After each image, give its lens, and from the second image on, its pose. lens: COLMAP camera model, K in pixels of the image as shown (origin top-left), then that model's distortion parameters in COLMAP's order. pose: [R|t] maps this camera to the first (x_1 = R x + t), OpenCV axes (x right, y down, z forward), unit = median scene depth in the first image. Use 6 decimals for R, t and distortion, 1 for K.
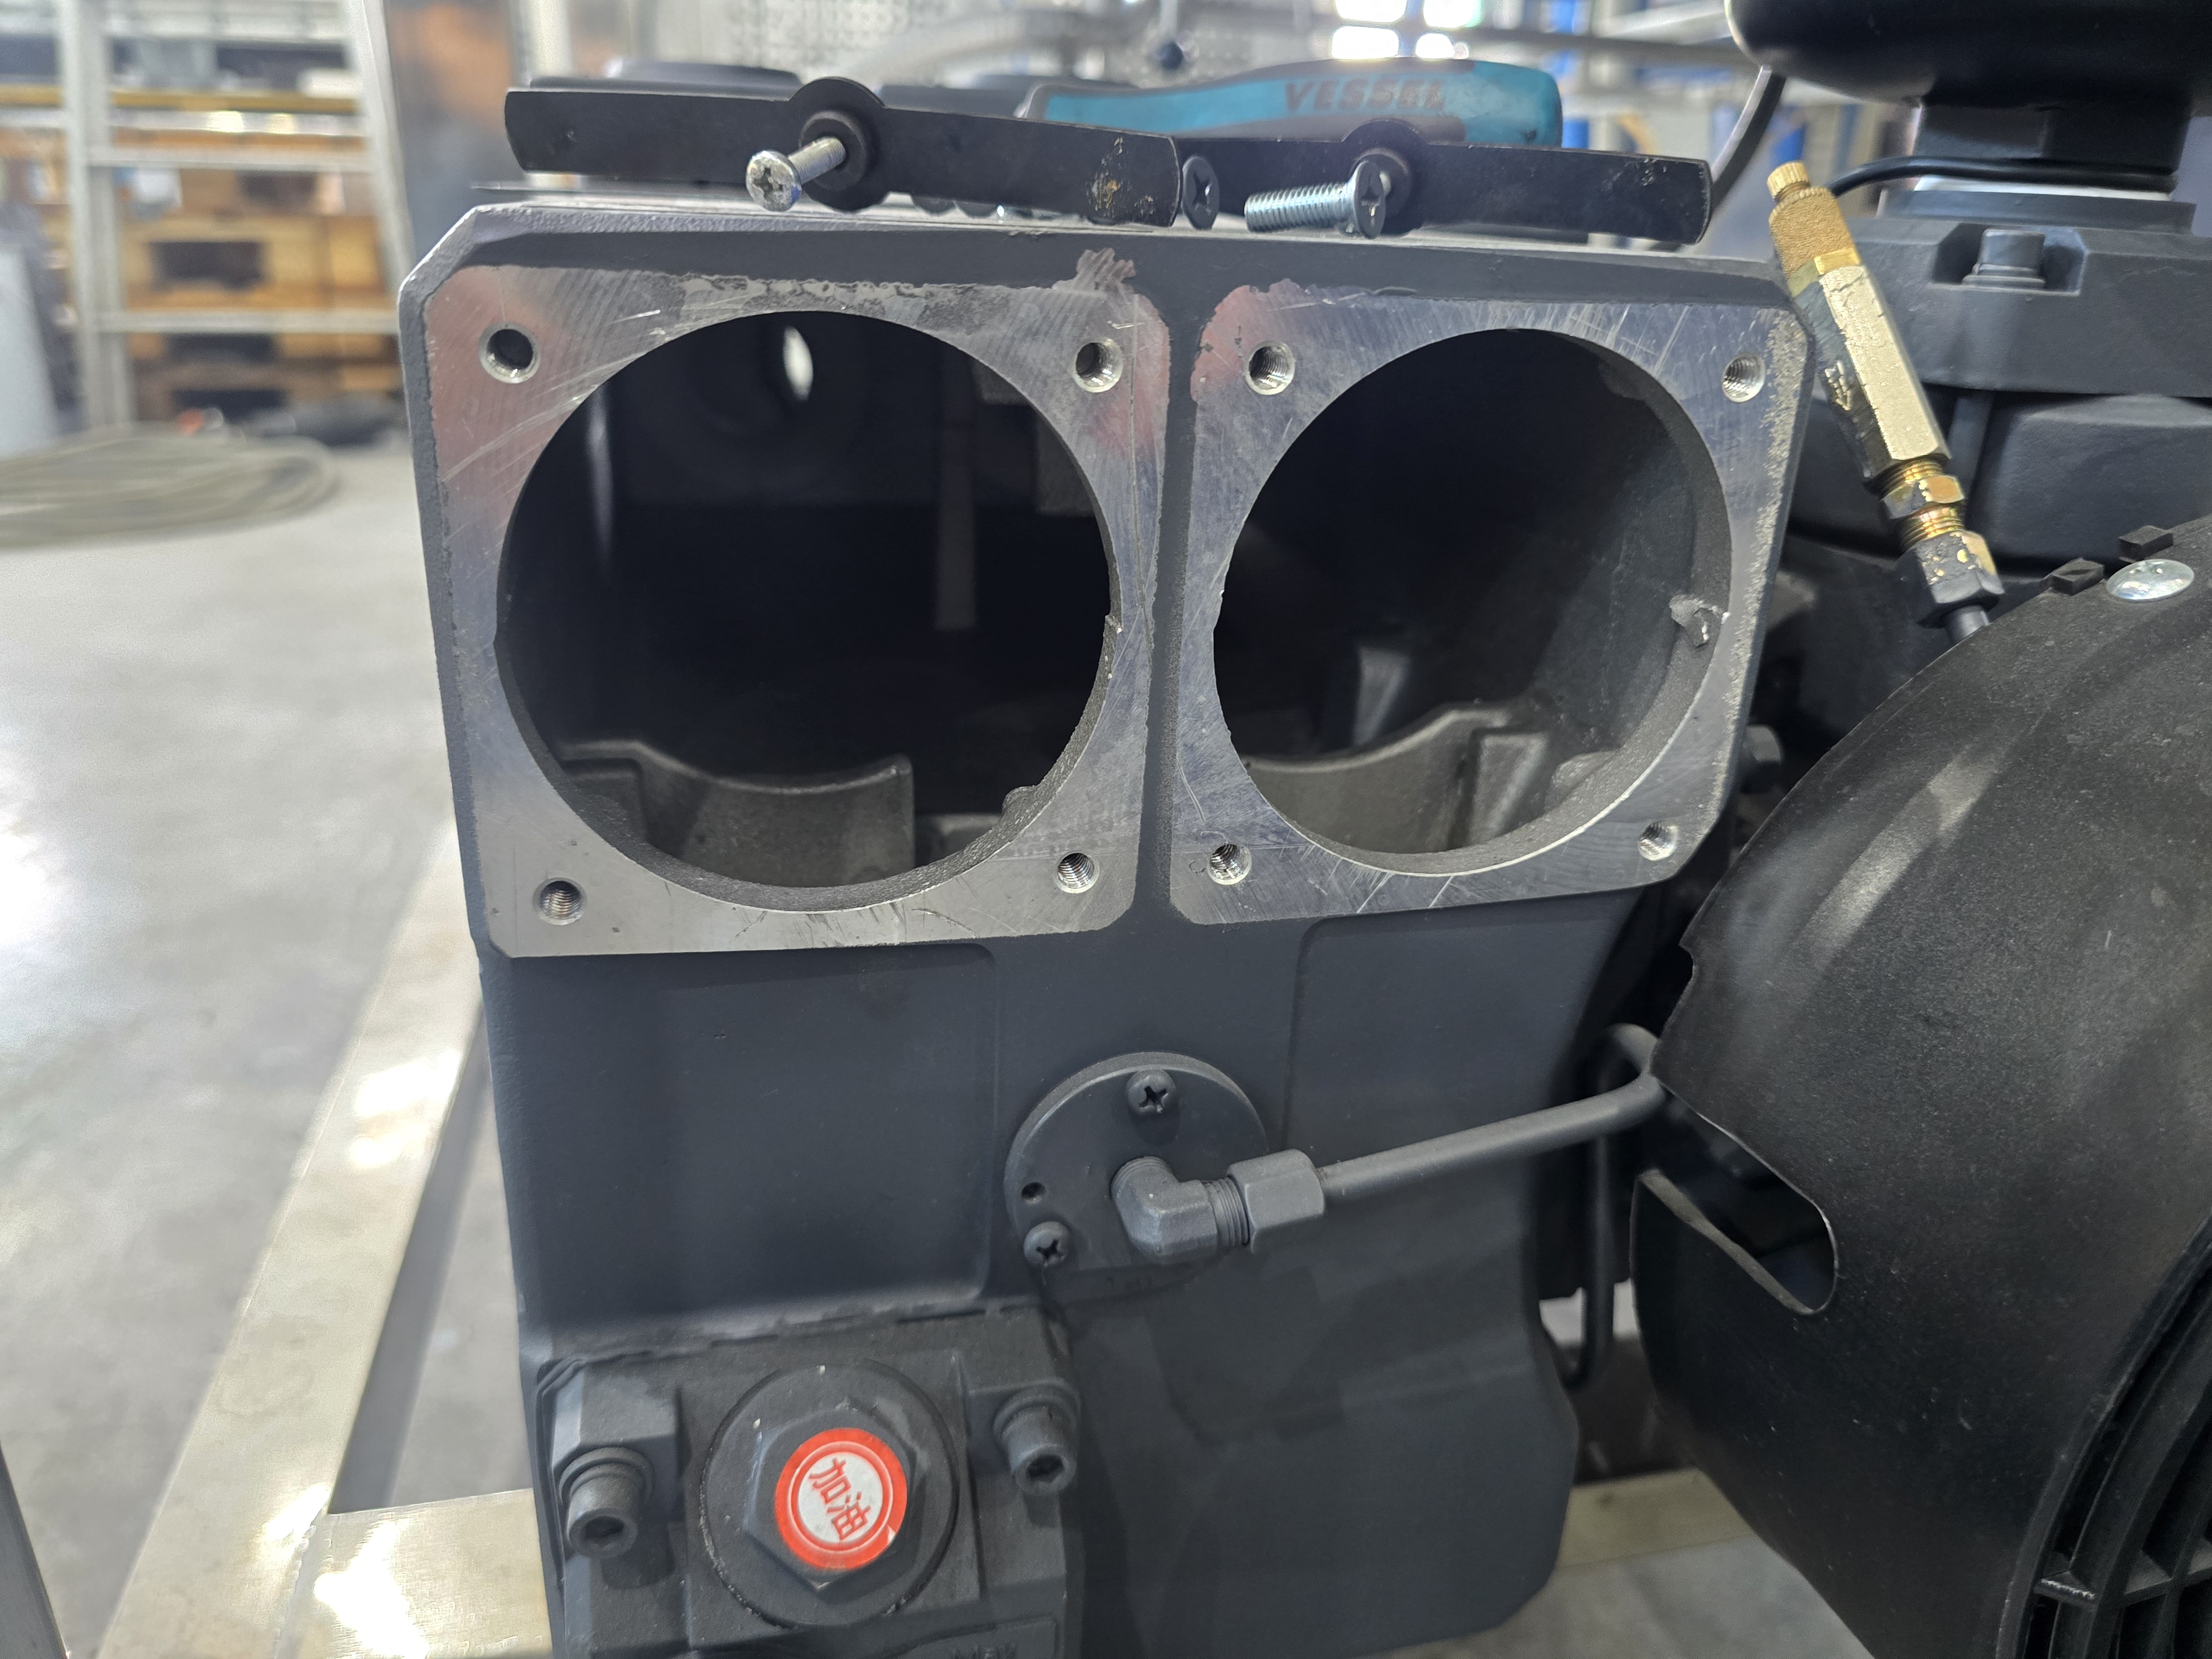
lens RADIAL K [[1594.0, 0, 1106.0], [0, 1594.0, 829.5], [0, 0, 1]] dist [0.000497, -0.053118]
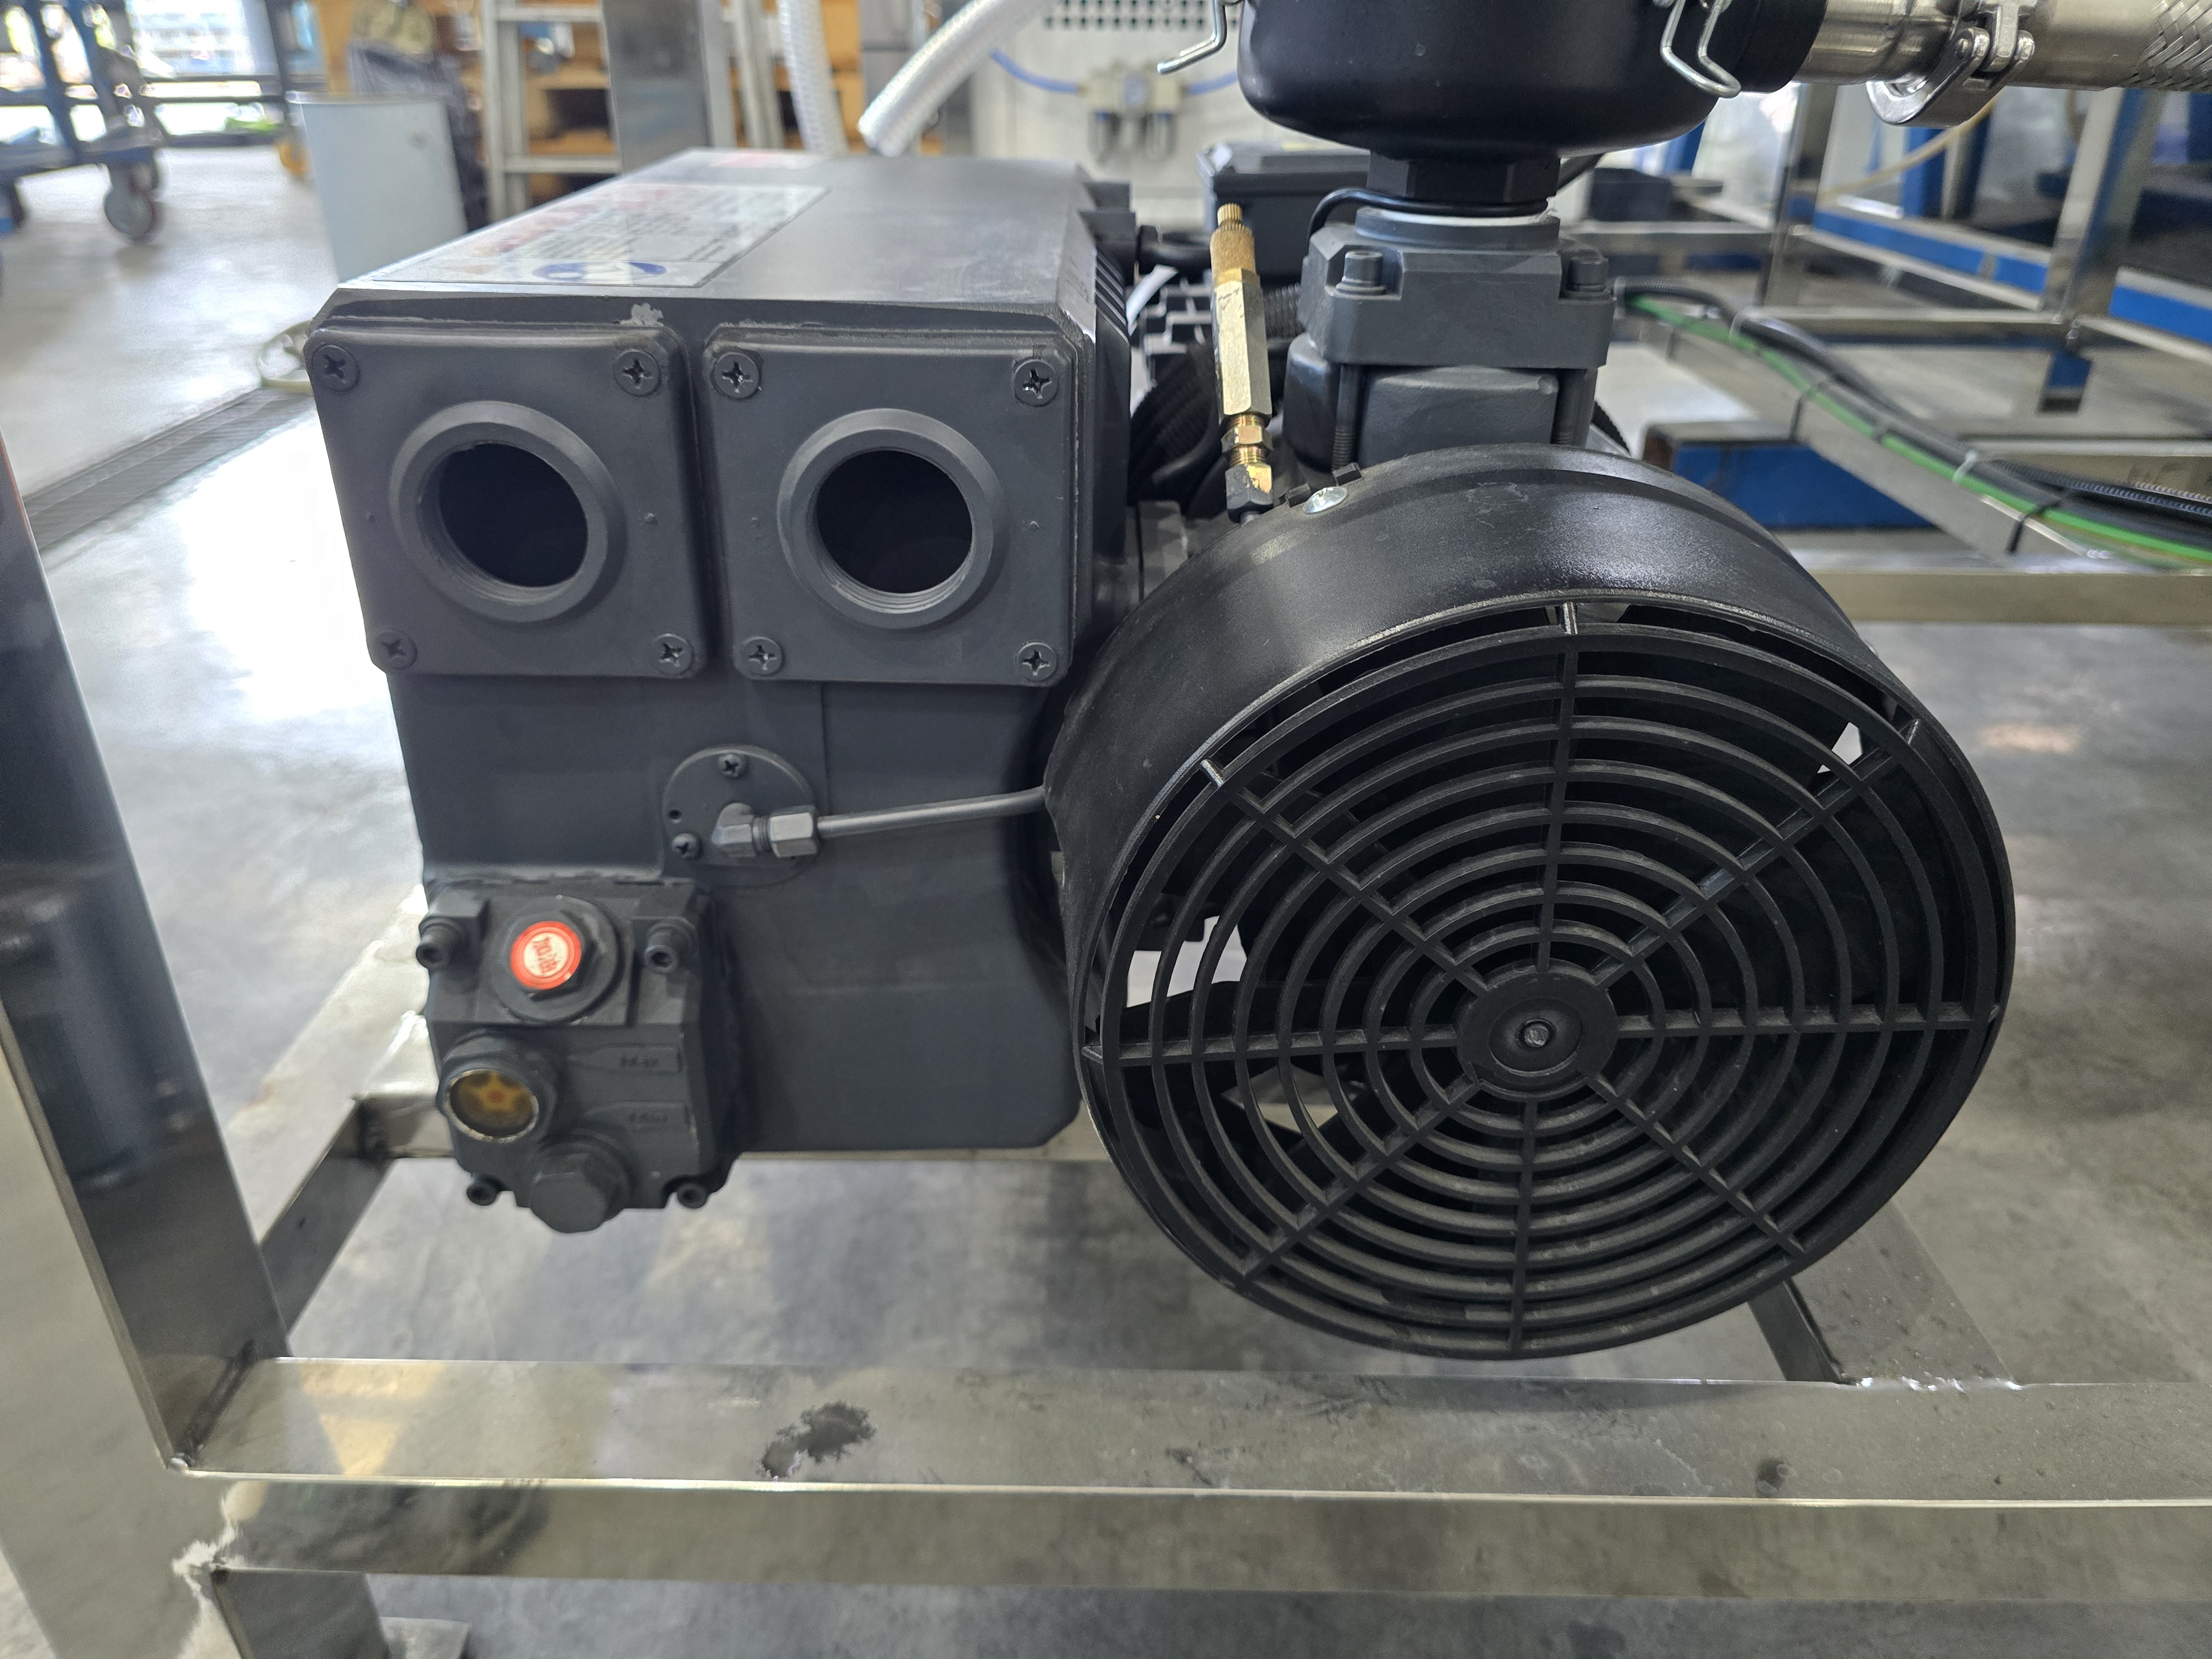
lens RADIAL K [[1594.0, 0, 1106.0], [0, 1594.0, 829.5], [0, 0, 1]] dist [0.000497, -0.053118]
pose [[0.971320, 0.092110, -0.219213, 0.797245], [-0.069415, 0.991606, 0.109086, 0.012265], [0.227420, -0.090741, 0.969560, -0.618897]]
